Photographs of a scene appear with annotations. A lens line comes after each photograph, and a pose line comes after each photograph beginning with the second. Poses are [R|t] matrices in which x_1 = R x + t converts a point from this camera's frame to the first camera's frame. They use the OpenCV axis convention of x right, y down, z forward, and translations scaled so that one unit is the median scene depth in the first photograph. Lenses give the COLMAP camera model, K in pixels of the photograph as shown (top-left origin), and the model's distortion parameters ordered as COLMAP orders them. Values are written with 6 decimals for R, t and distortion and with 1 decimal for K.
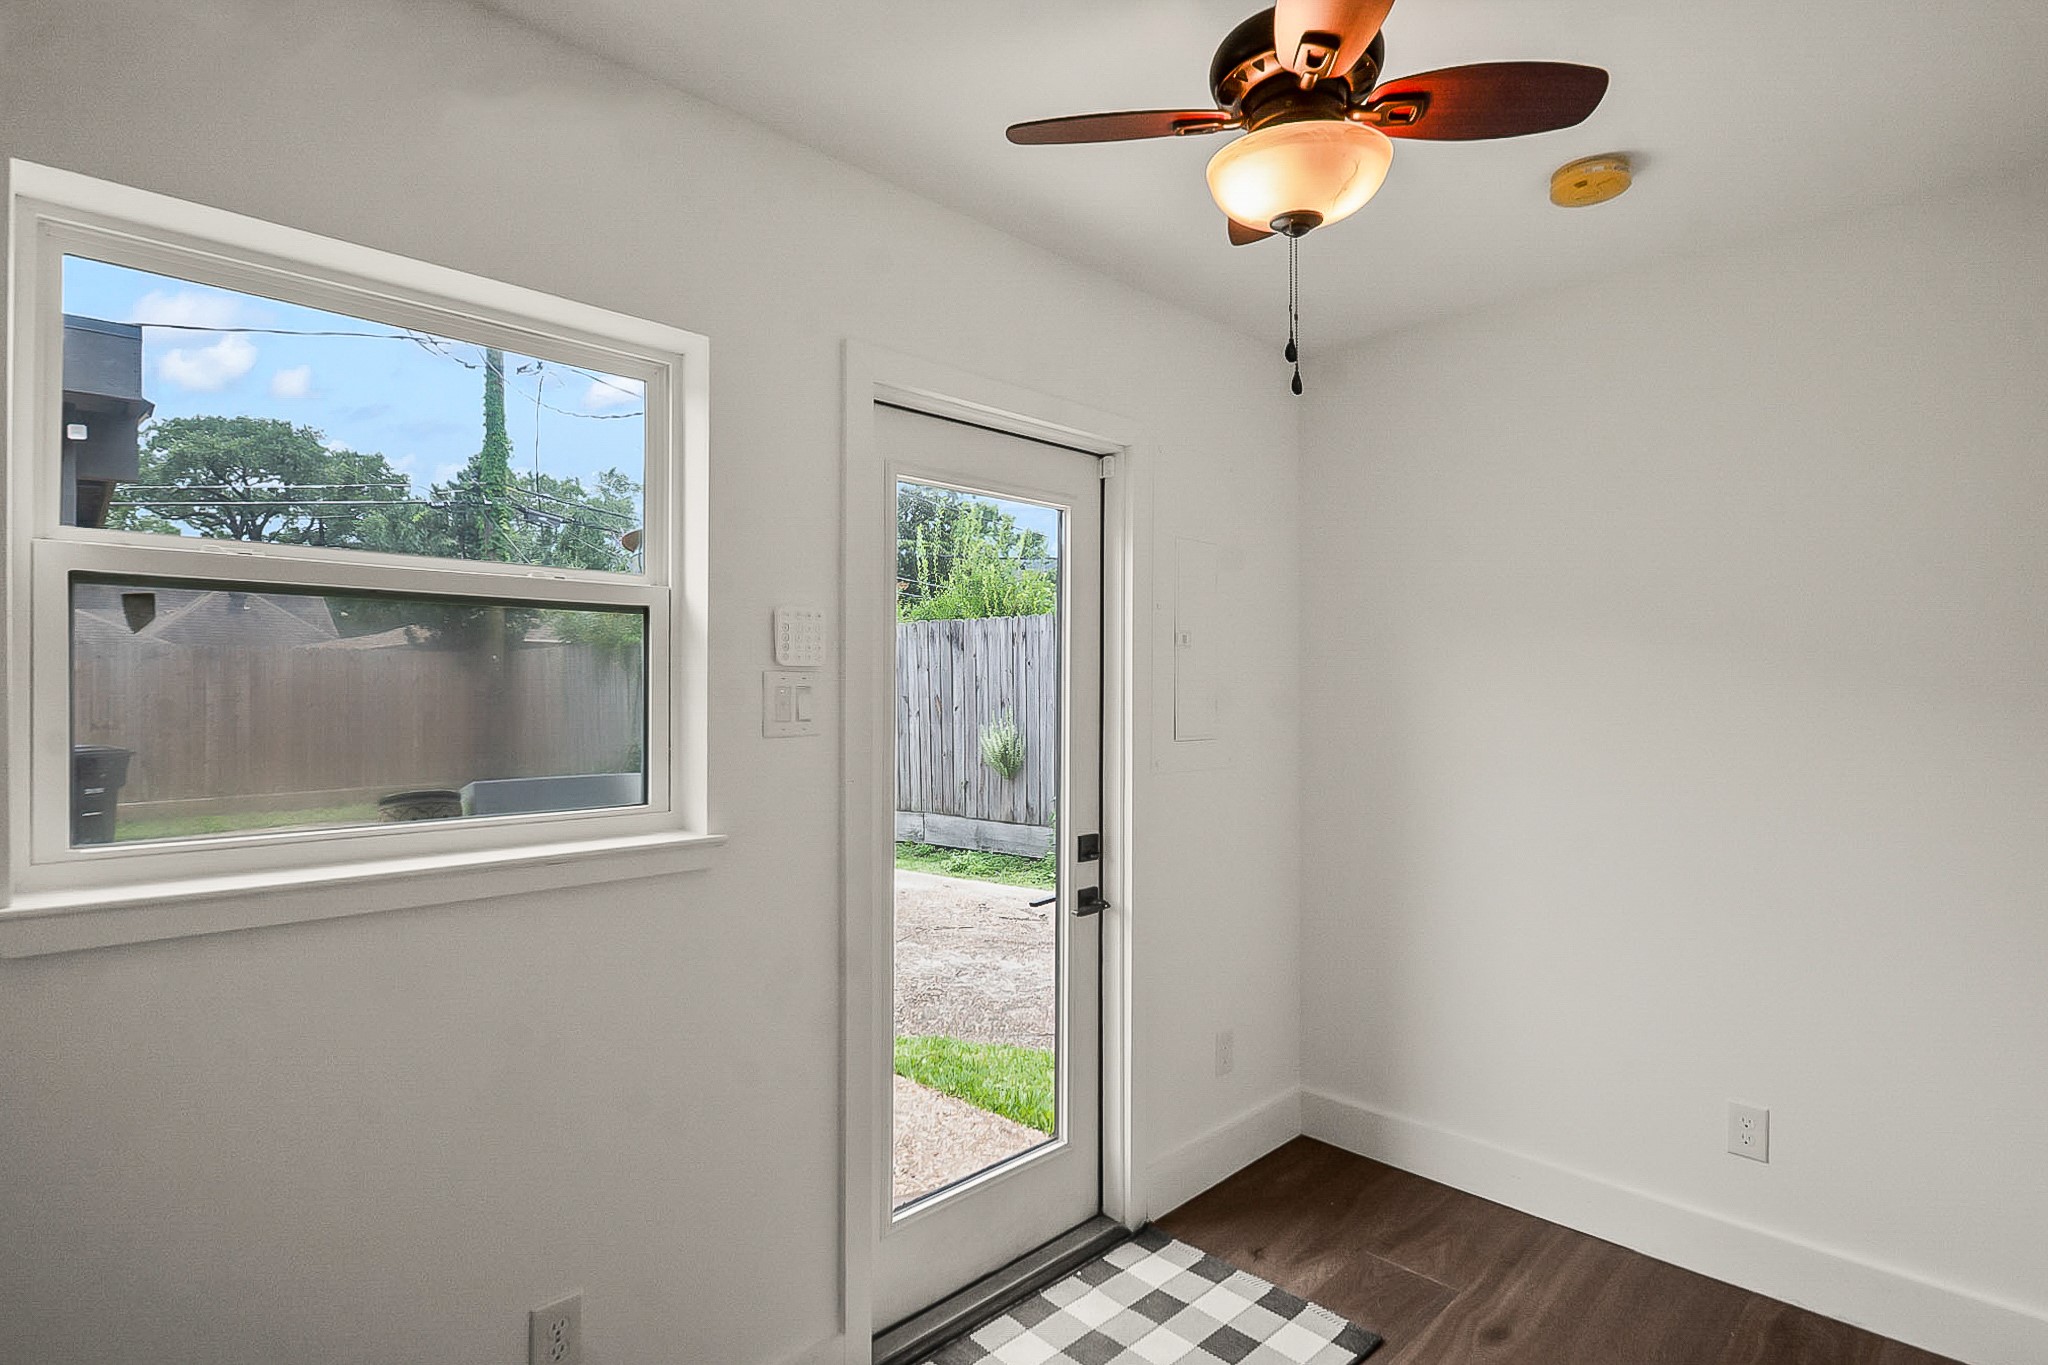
lens RADIAL K [[980.9, 0, 1029.3], [0, 980.9, 691.1], [0, 0, 1]] dist [0.025698, -0.019717]
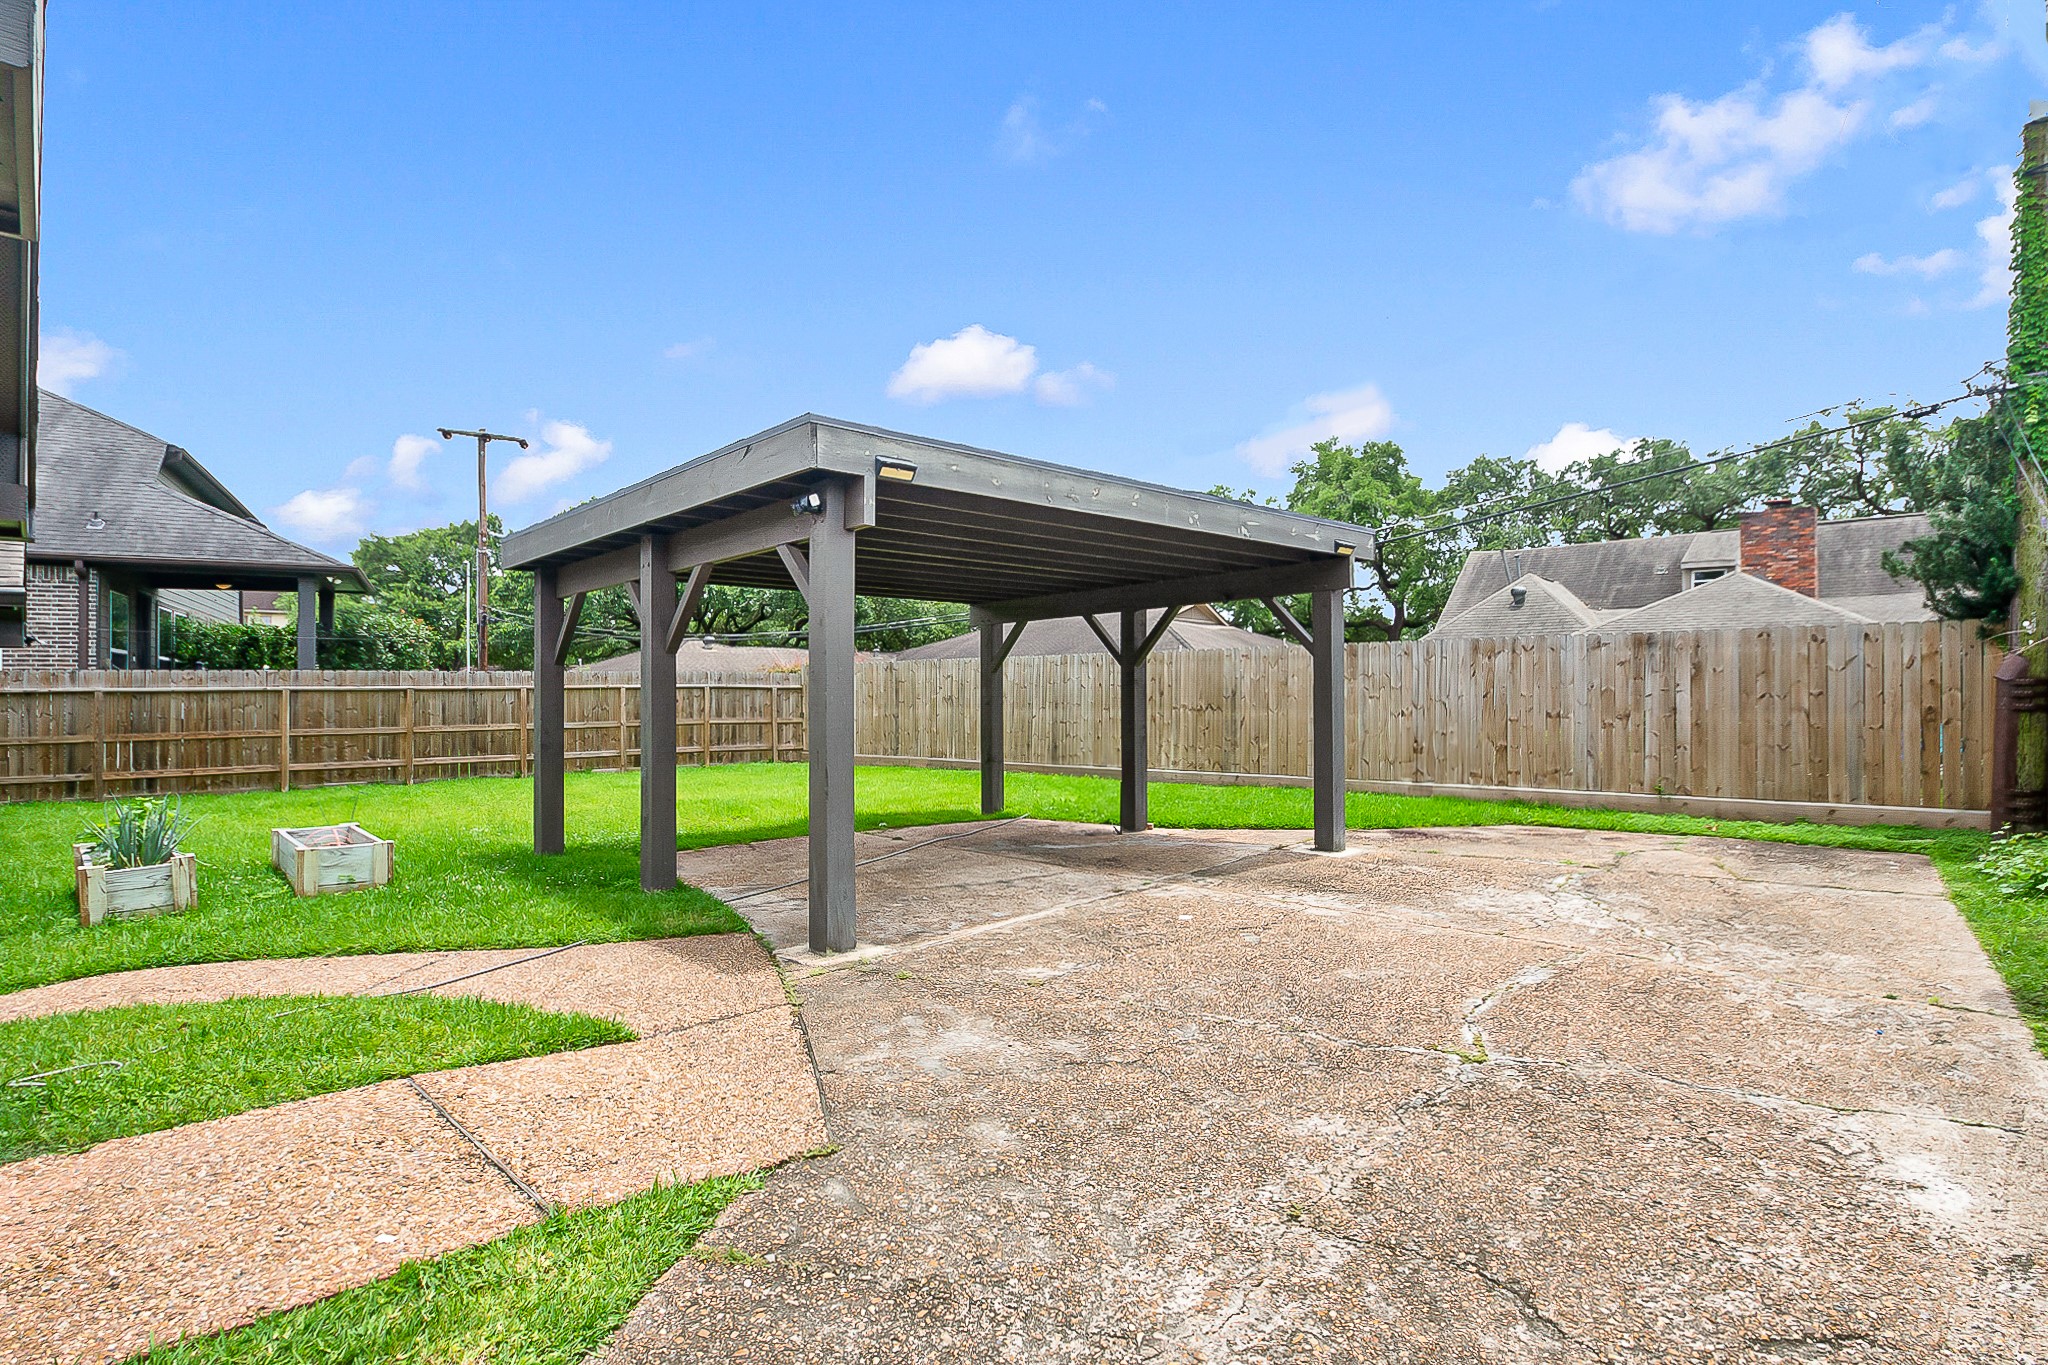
lens RADIAL K [[1052.8, 0, 1024.0], [0, 1052.8, 682.5], [0, 0, 1]] dist [0.002056, 0.000349]
pose [[-0.011141, -0.004373, -0.999928, 0.172229], [0.009116, 0.999948, -0.004475, 0.001084], [0.999896, -0.009165, -0.011101, 0.428245]]
